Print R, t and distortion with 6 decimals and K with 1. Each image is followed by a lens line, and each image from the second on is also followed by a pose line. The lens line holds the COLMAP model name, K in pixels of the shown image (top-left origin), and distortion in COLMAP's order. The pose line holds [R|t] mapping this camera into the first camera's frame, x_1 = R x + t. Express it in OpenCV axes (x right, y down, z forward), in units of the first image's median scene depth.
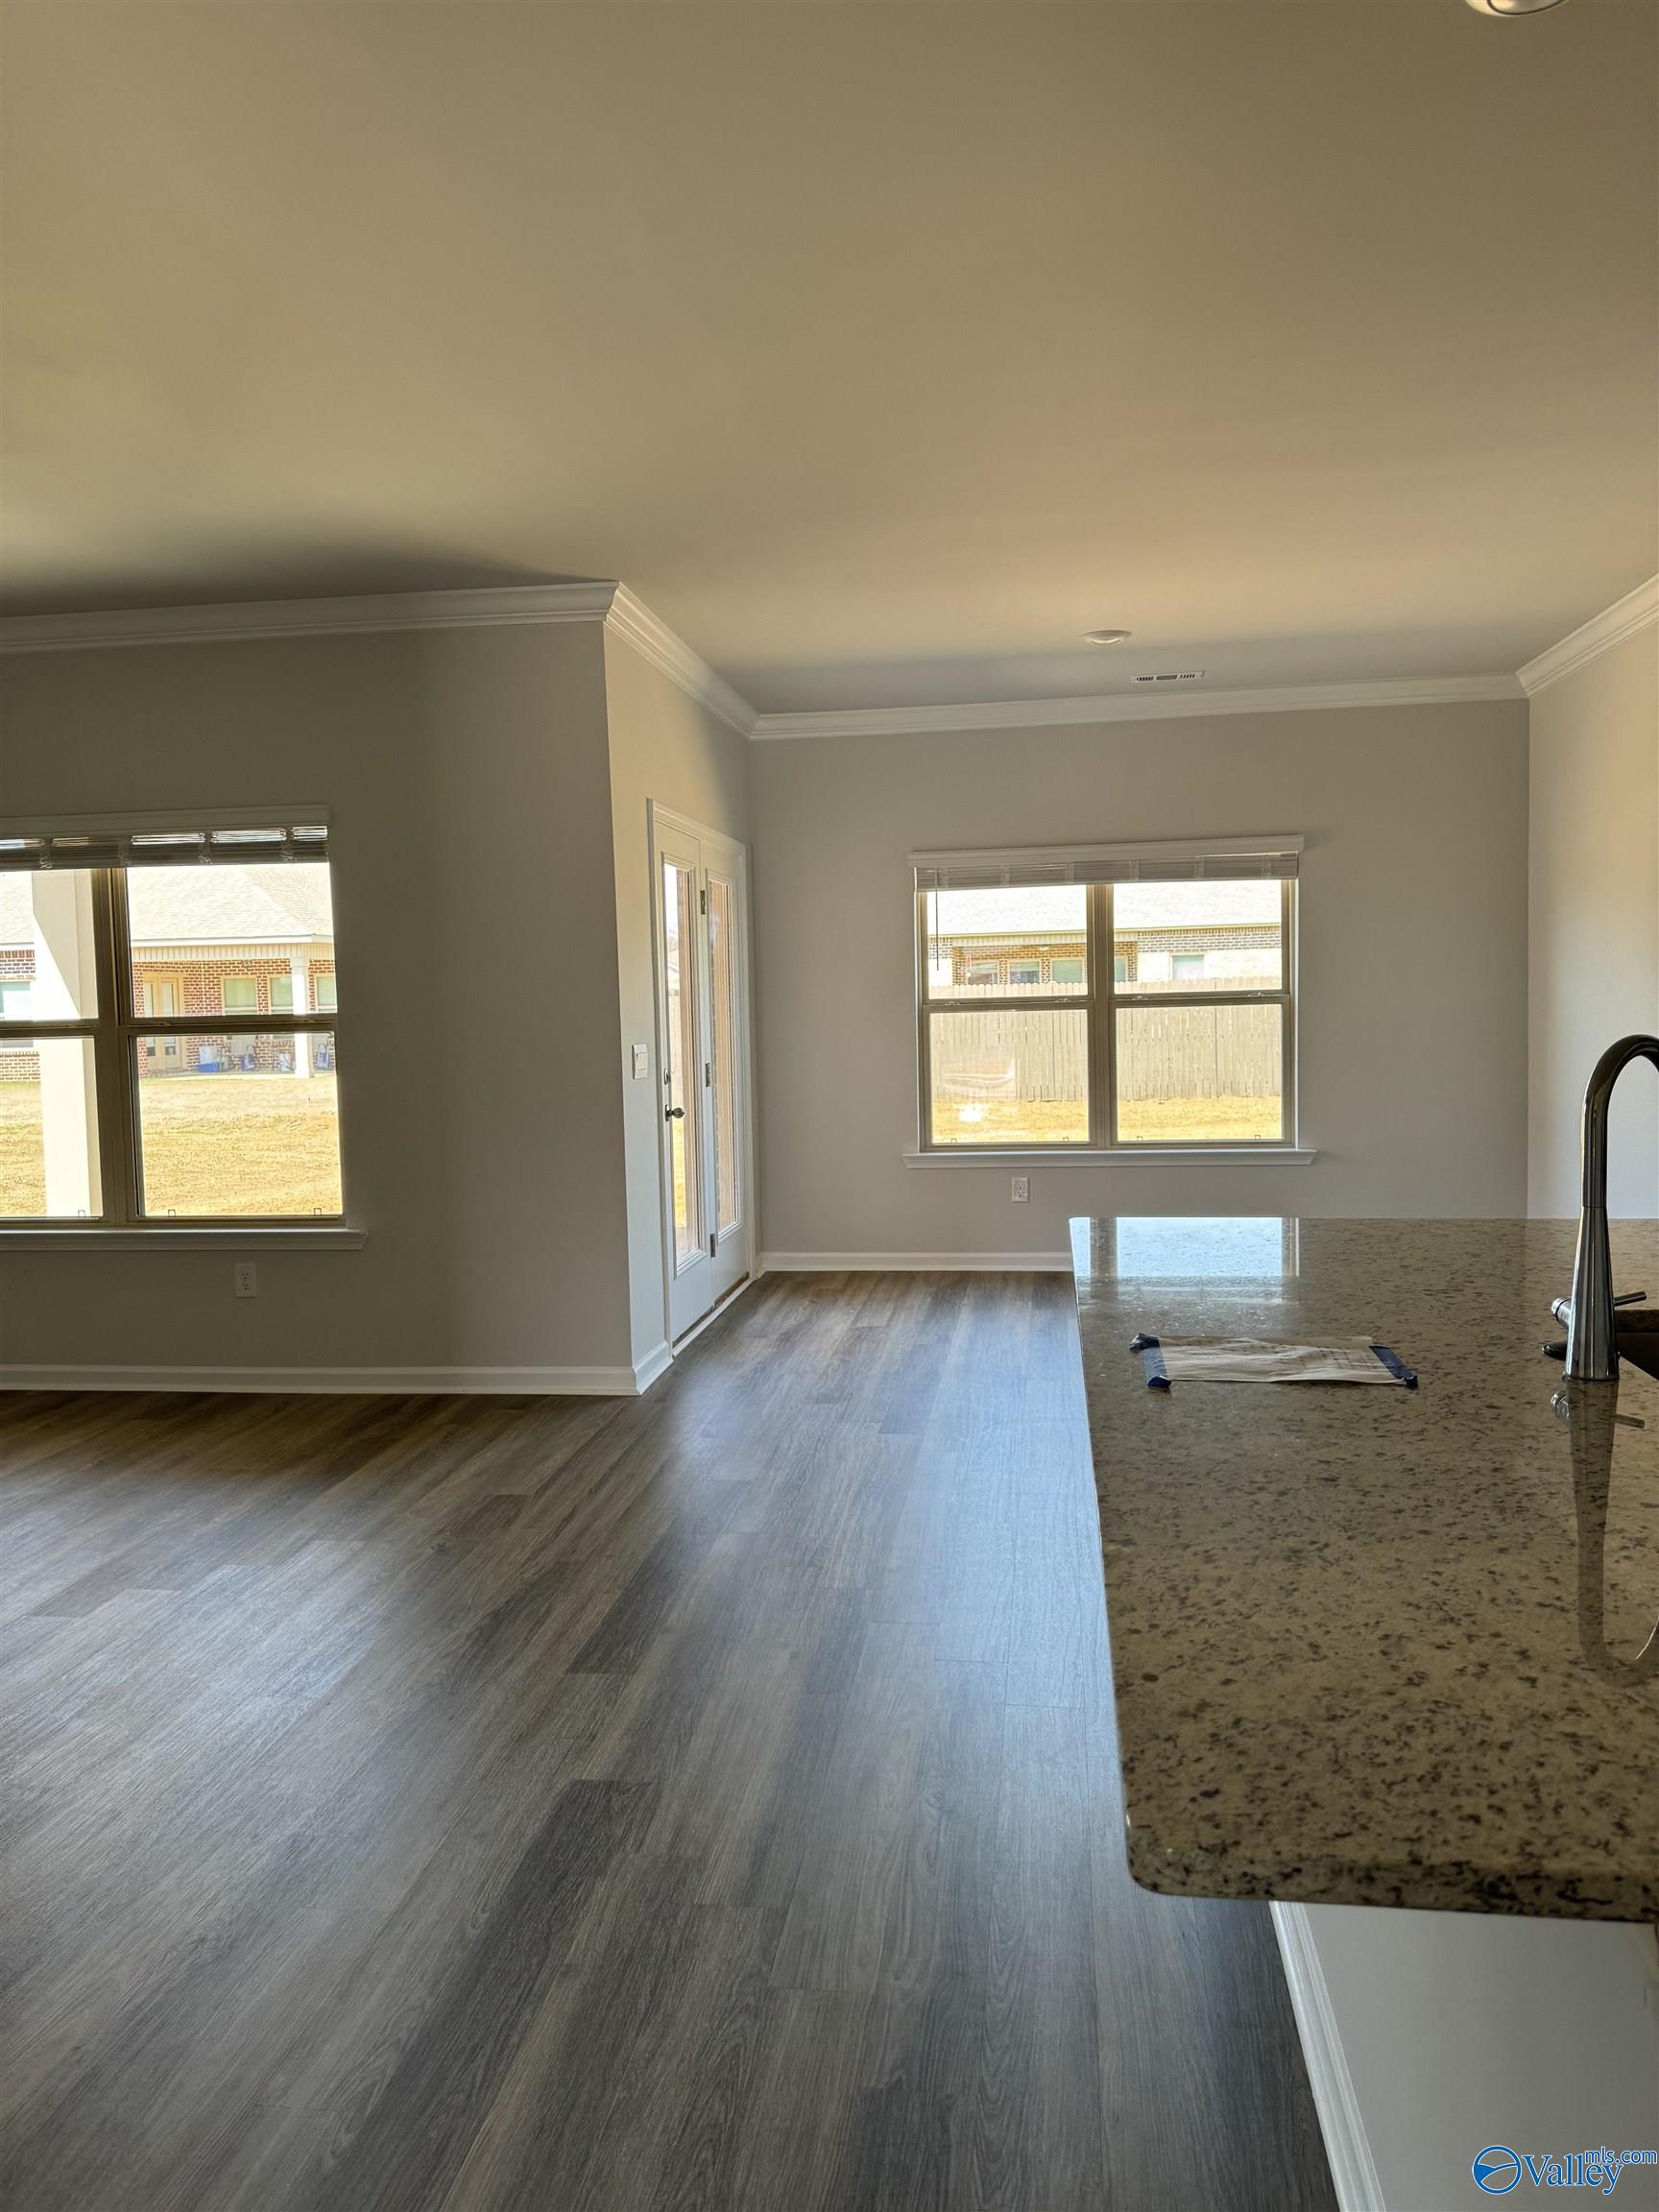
lens RADIAL K [[1550.0, 0, 829.5], [0, 1550.0, 1106.0], [0, 0, 1]] dist [0.004928, 0.000918]
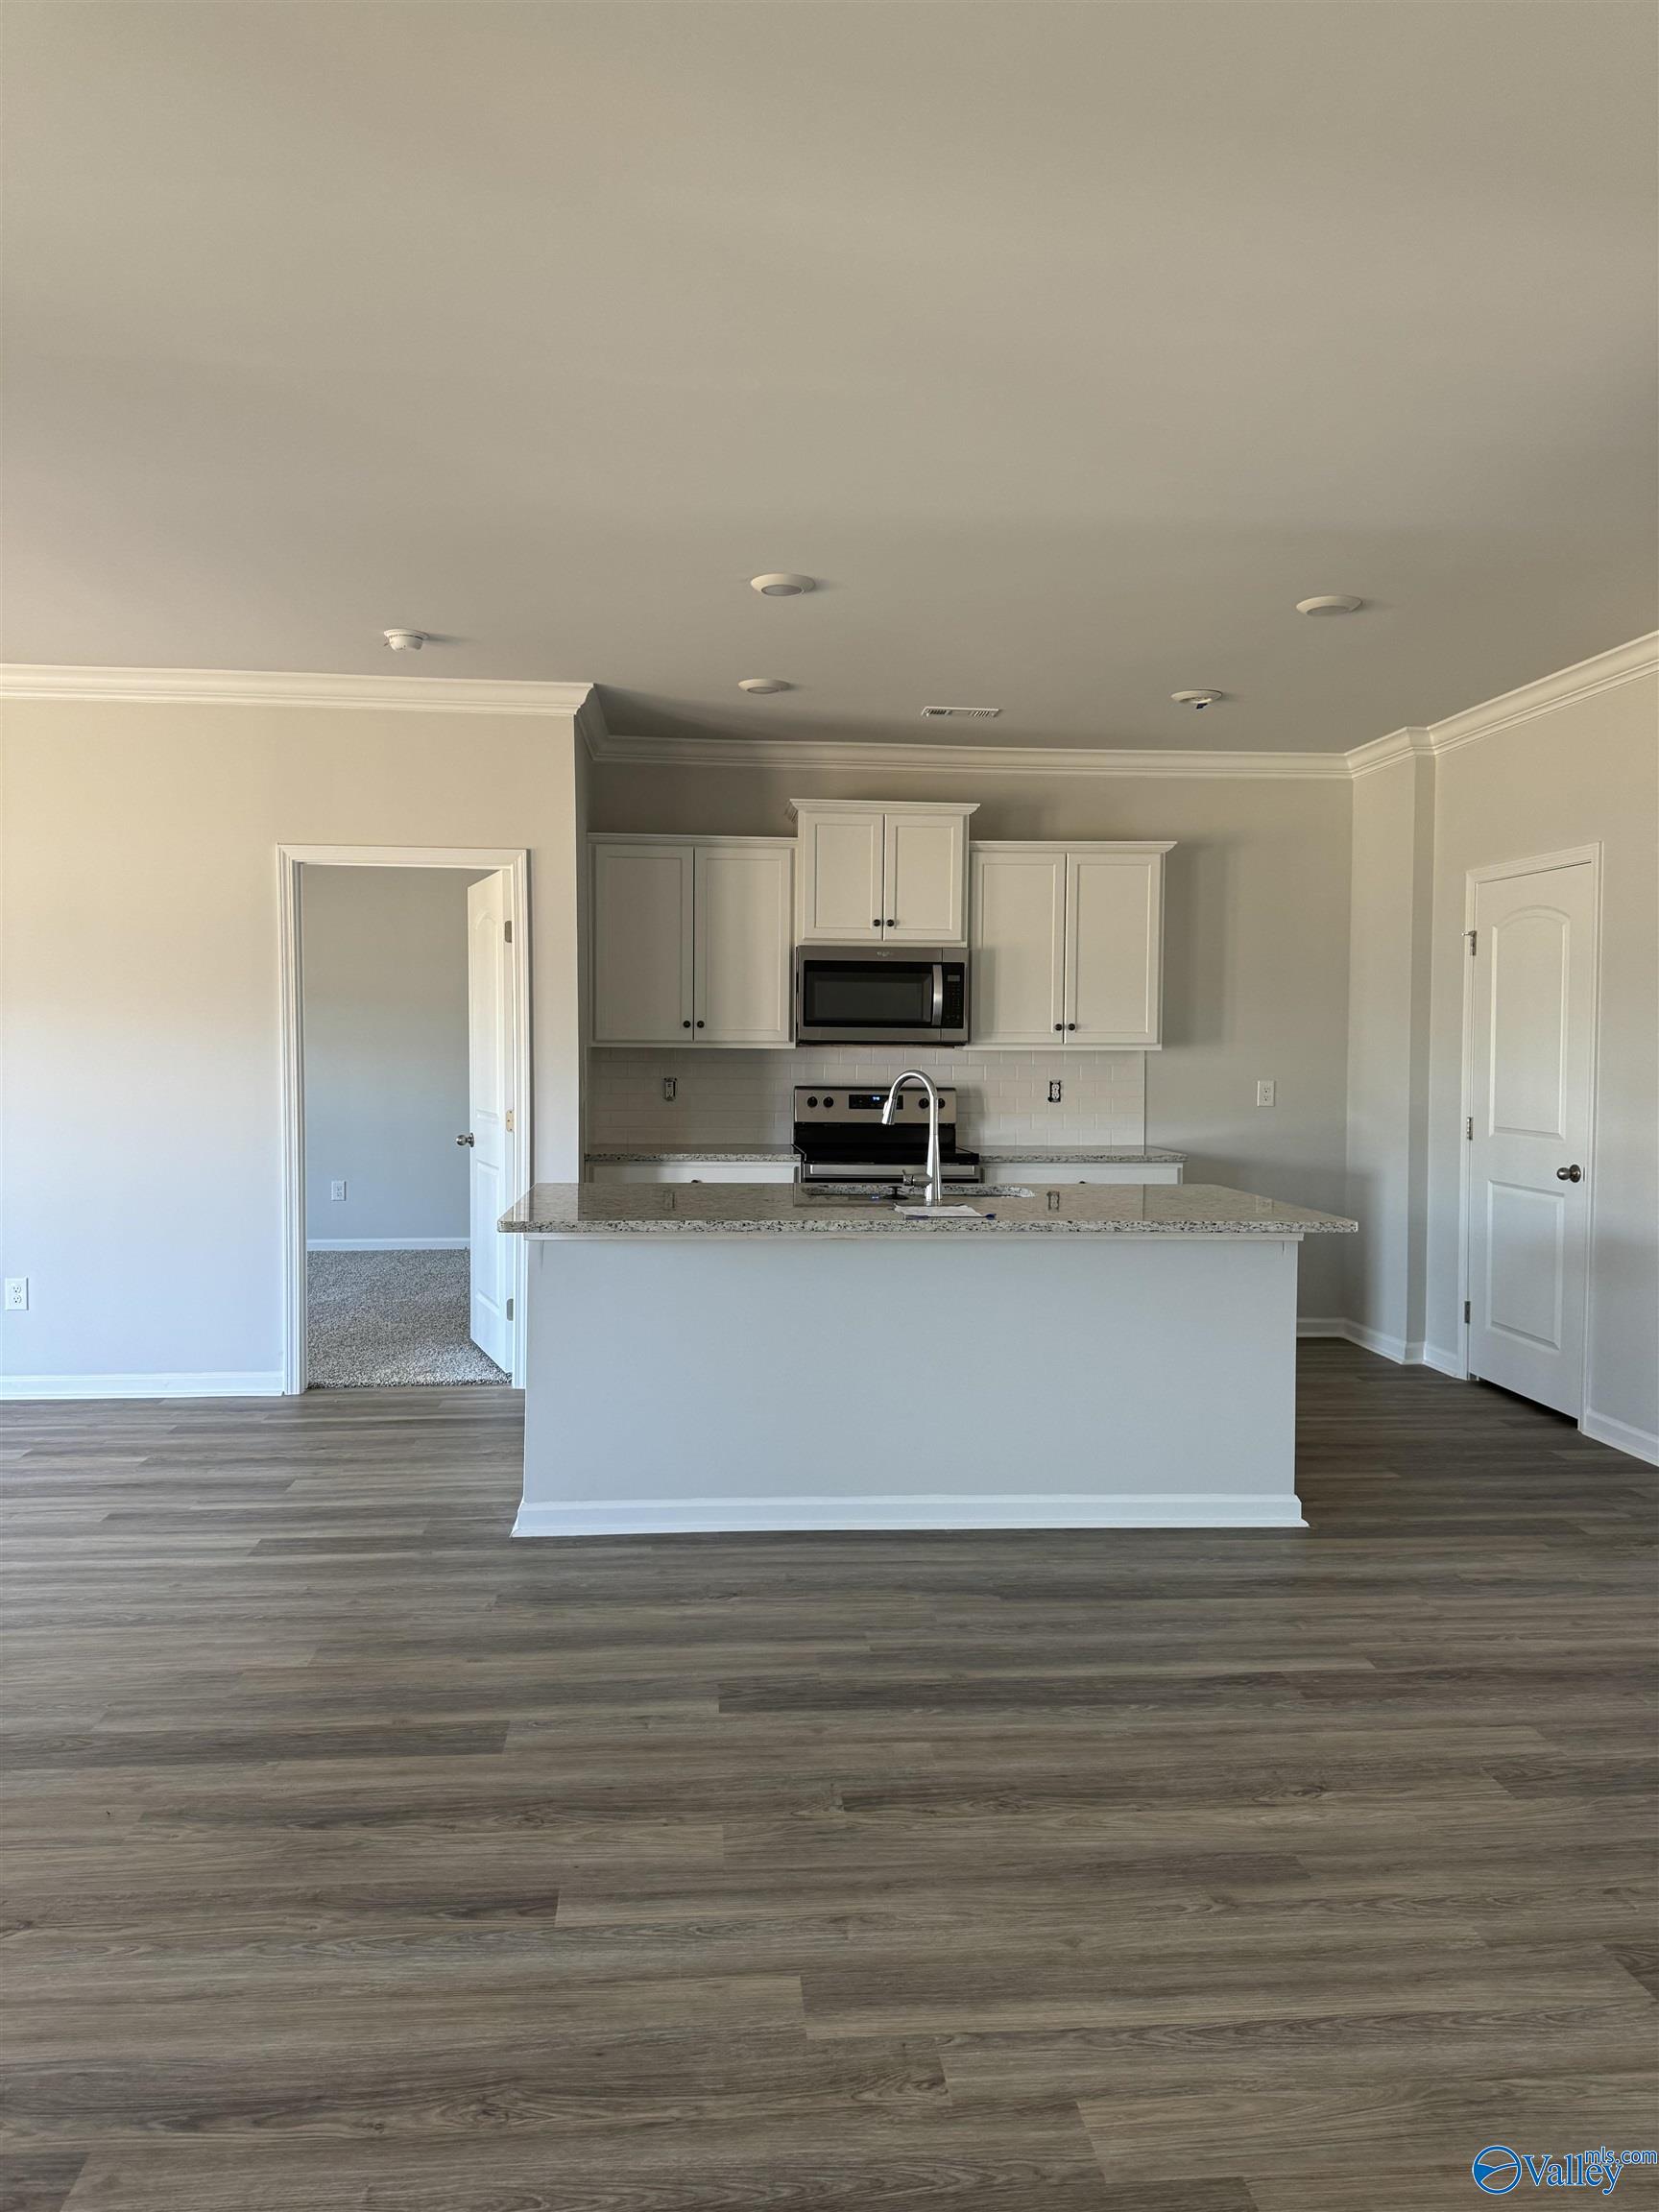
lens RADIAL K [[1550.0, 0, 829.5], [0, 1550.0, 1106.0], [0, 0, 1]] dist [0.004928, 0.000918]
pose [[-0.224963, -0.017809, 0.974204, -1.231585], [0.064644, 0.997357, 0.033160, -0.051355], [-0.972220, 0.070436, -0.223218, 1.078182]]
